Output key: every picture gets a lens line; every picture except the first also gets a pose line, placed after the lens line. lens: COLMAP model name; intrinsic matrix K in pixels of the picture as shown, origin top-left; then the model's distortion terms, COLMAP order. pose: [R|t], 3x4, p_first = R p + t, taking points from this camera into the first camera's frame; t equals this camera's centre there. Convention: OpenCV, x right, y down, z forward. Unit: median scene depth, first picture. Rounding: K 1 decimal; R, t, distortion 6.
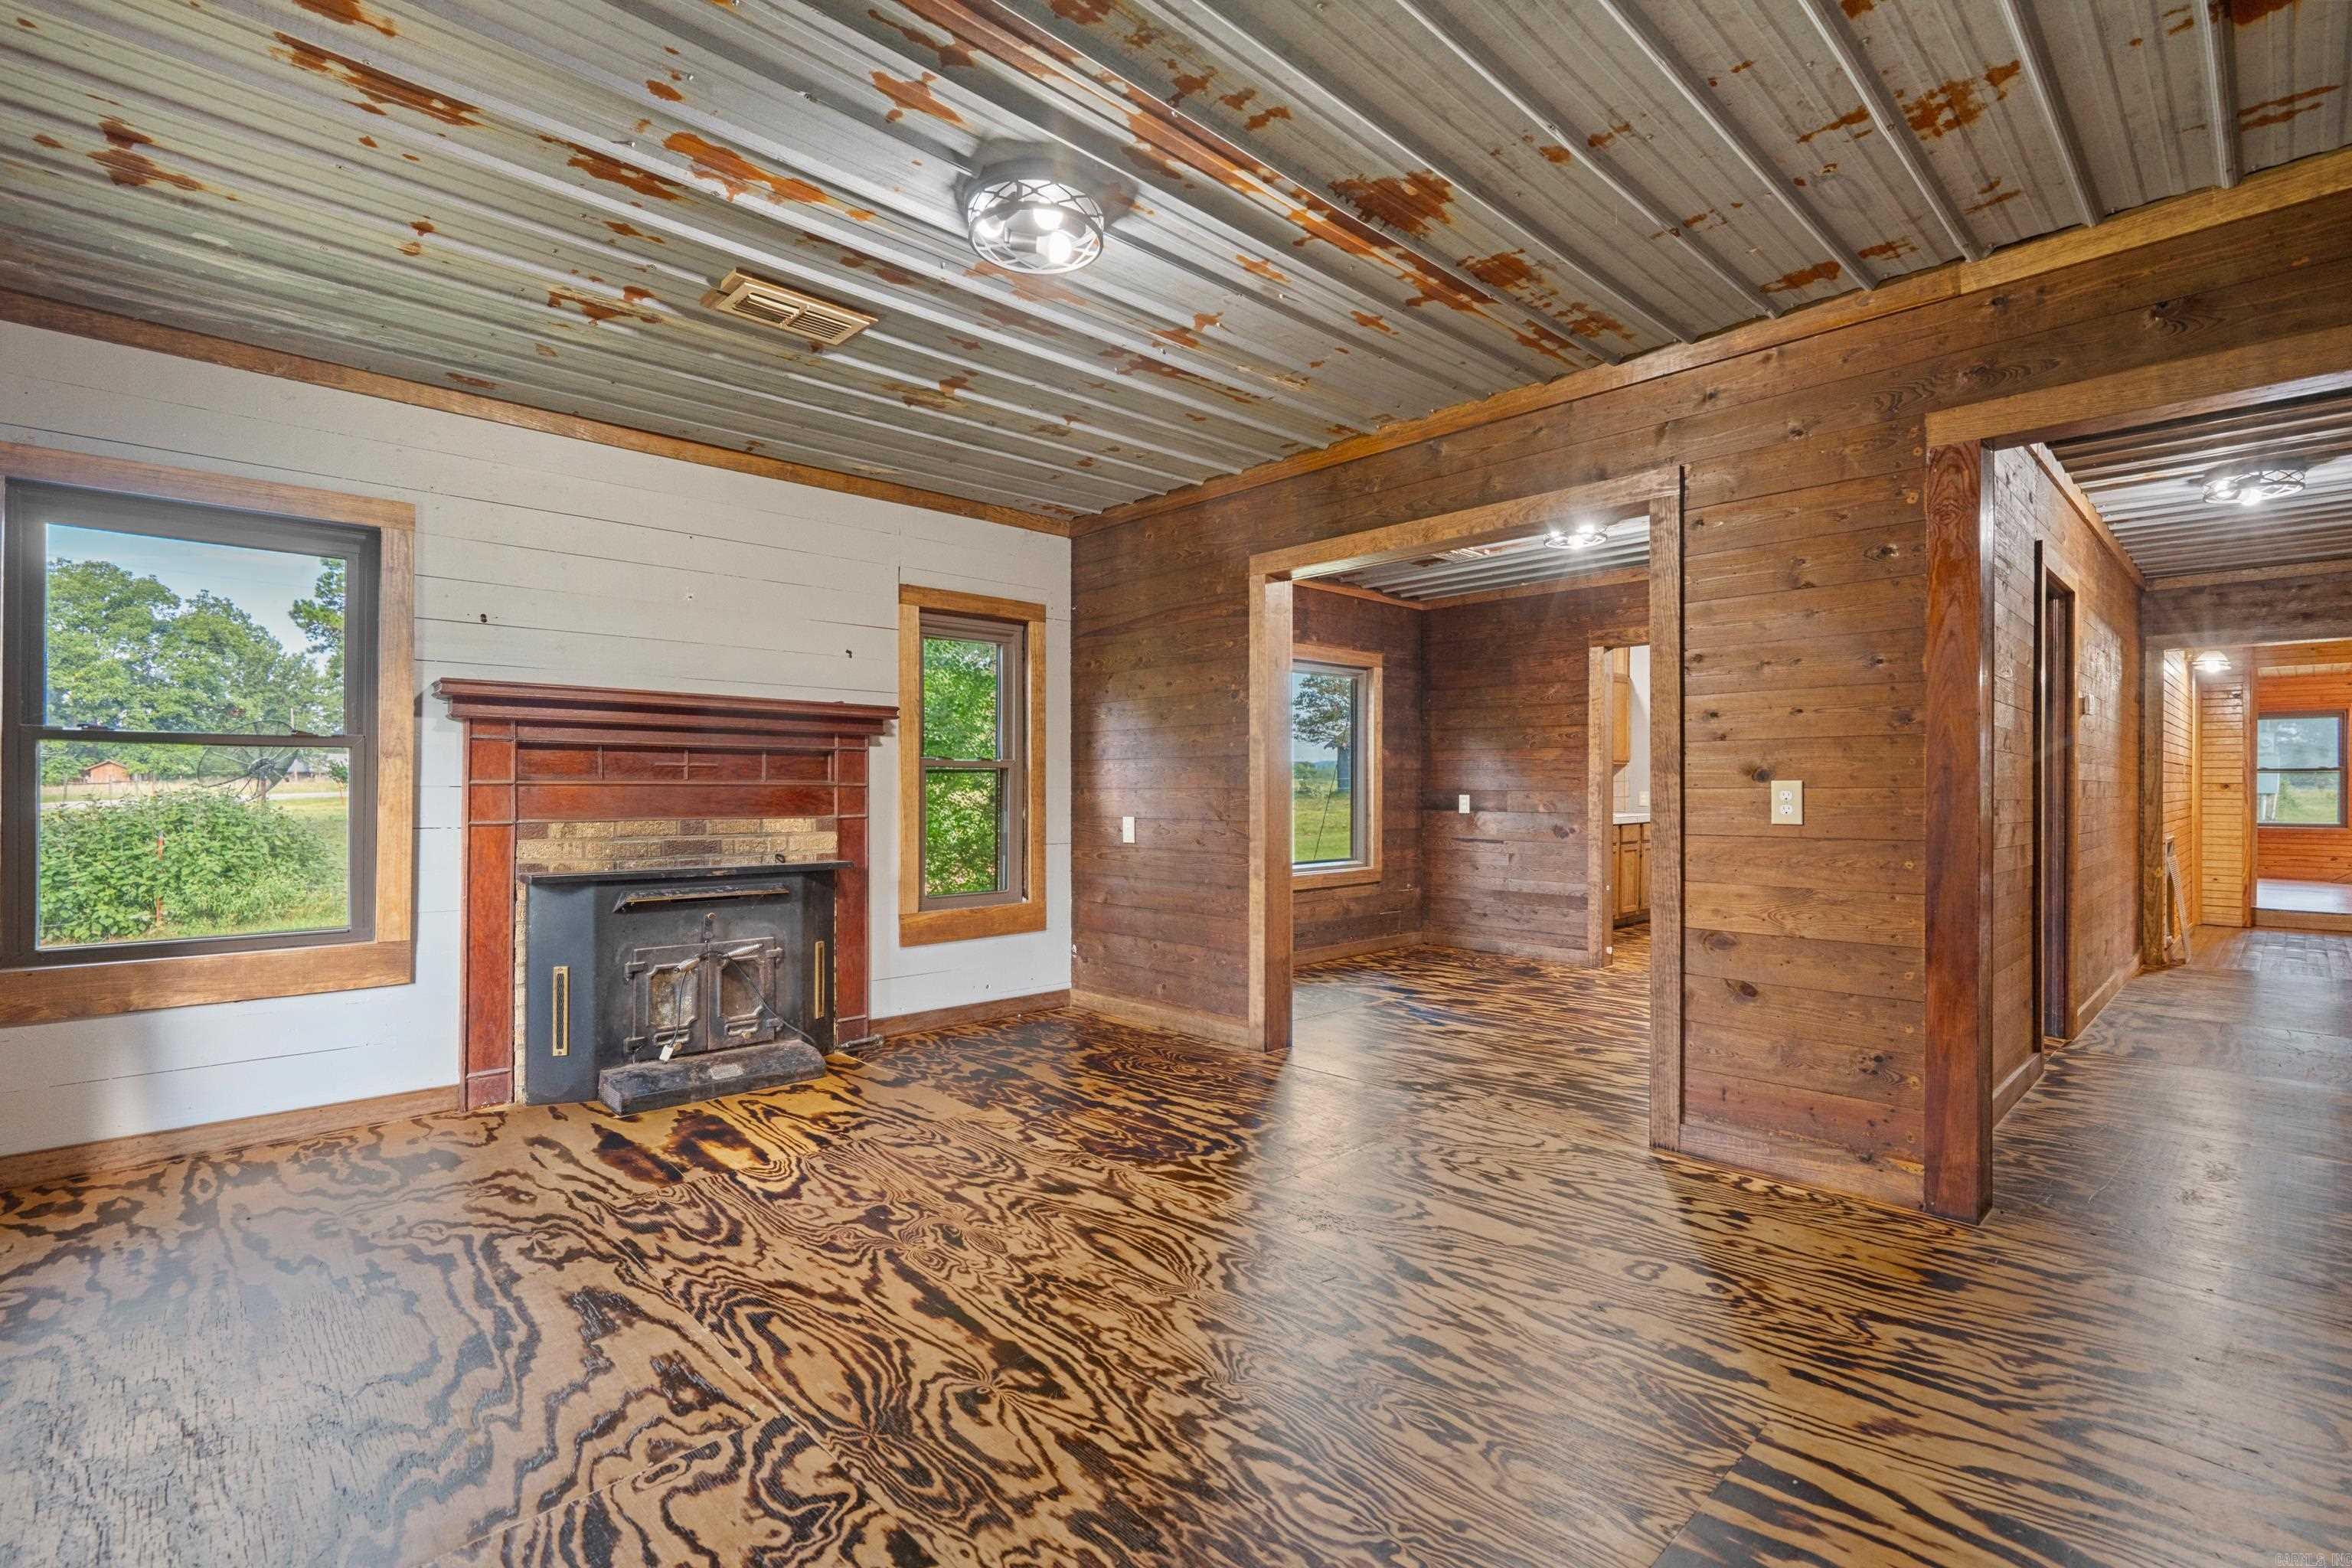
lens RADIAL K [[1071.9, 0, 1193.6], [0, 1071.9, 792.6], [0, 0, 1]] dist [-0.001052, -0.001141]
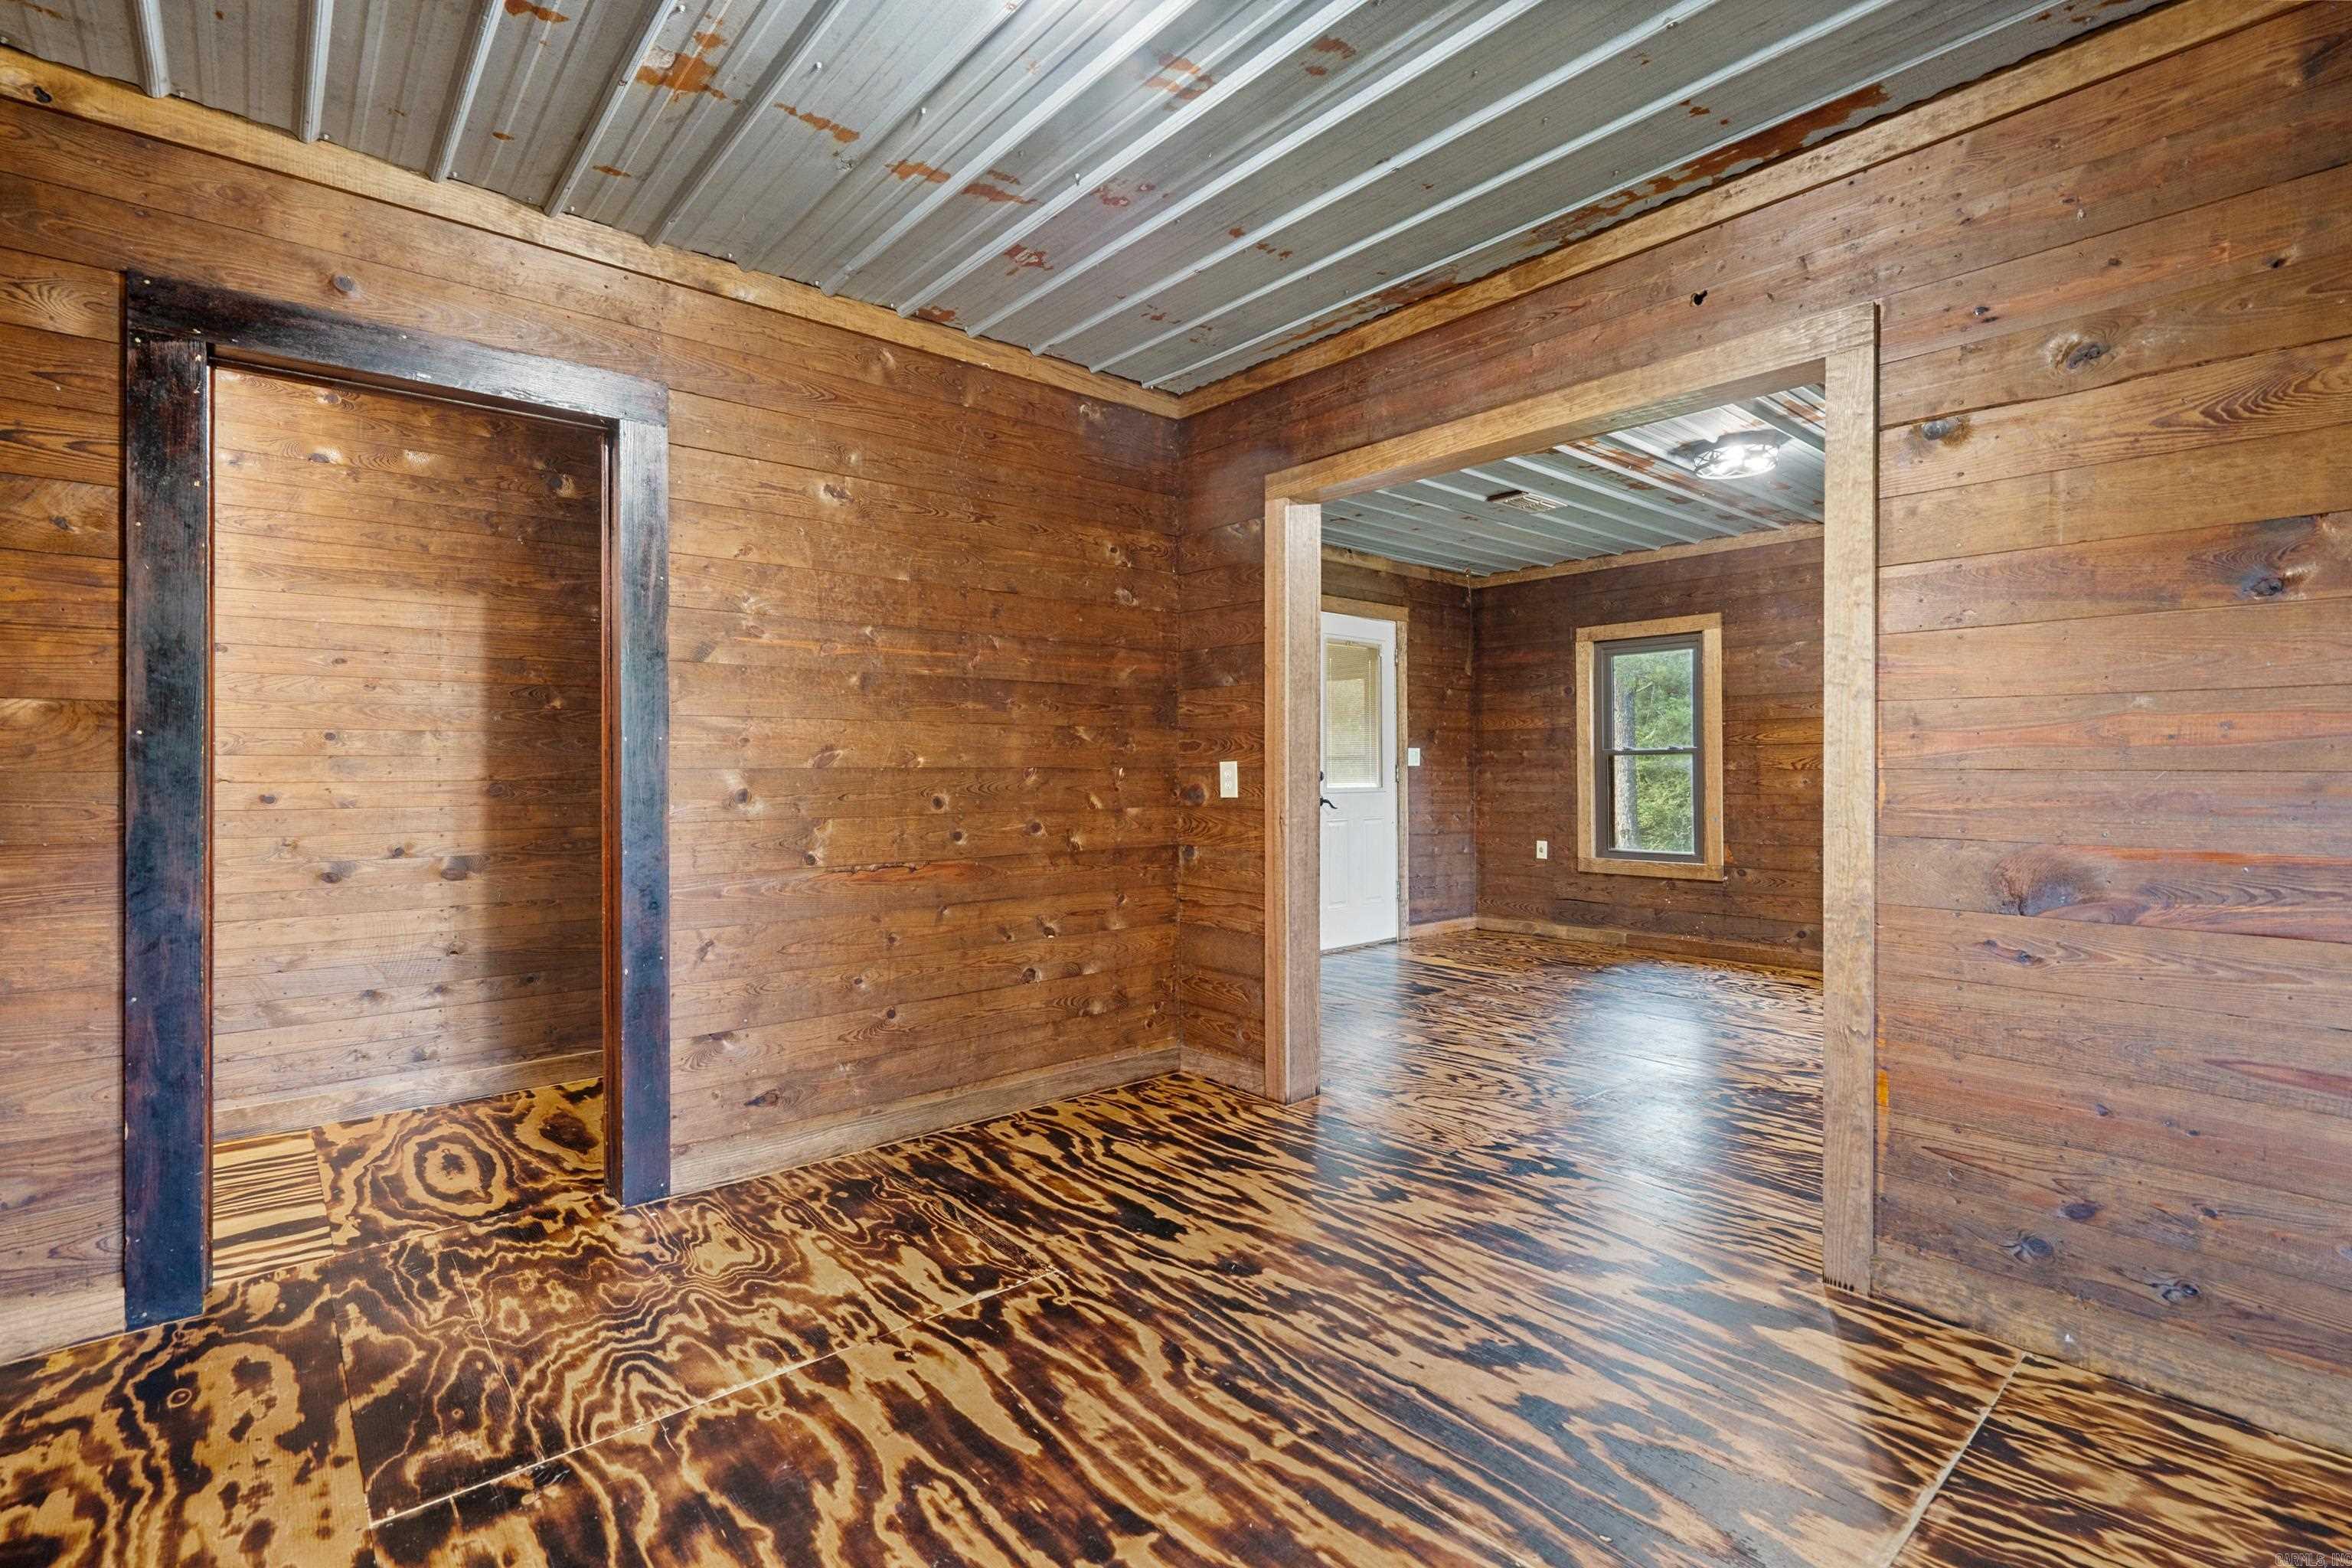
lens RADIAL K [[1071.9, 0, 1188.9], [0, 1071.9, 767.6], [0, 0, 1]] dist [-0.001052, -0.001141]
pose [[-0.998783, -0.001356, 0.049299, 0.551443], [-0.001169, 0.999992, 0.003812, -0.009763], [-0.049304, 0.003750, -0.998777, 2.289181]]
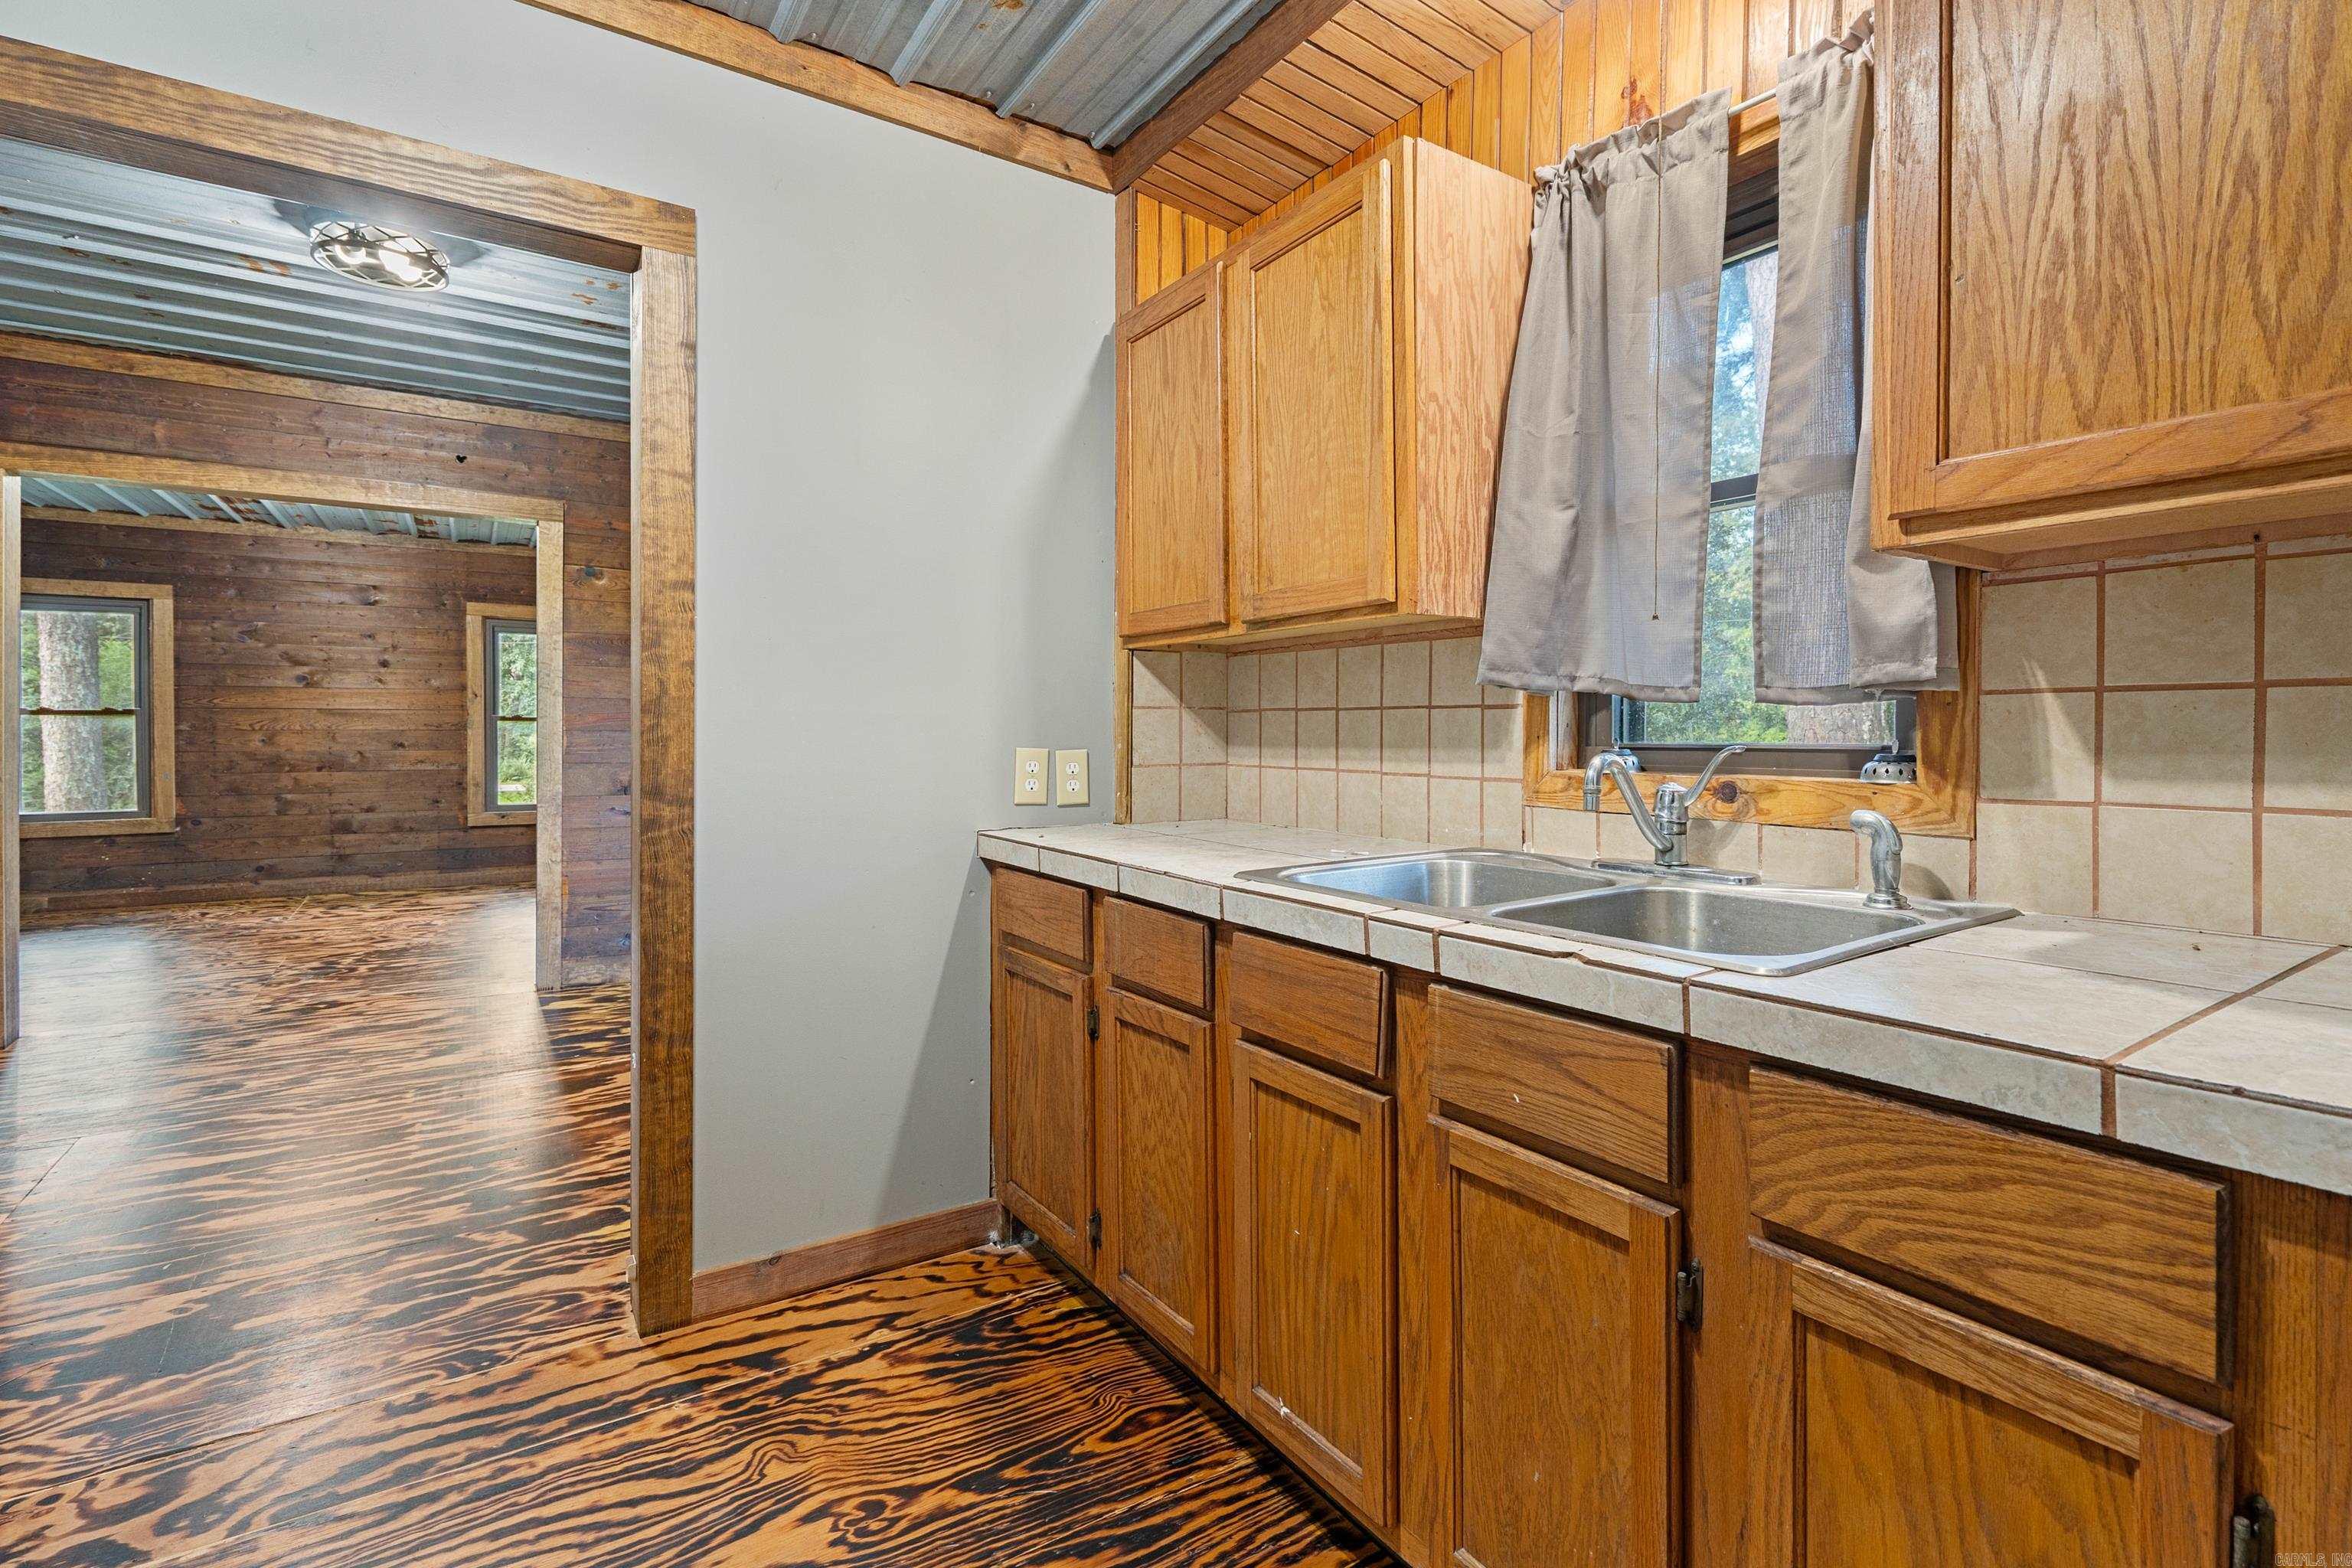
lens RADIAL K [[1071.9, 0, 1165.6], [0, 1071.9, 743.4], [0, 0, 1]] dist [-0.001052, -0.001141]
pose [[-0.188974, 0.007679, -0.981952, 1.436537], [-0.008762, 0.999916, 0.009506, -0.009763], [0.981943, 0.010400, -0.188891, 2.645228]]
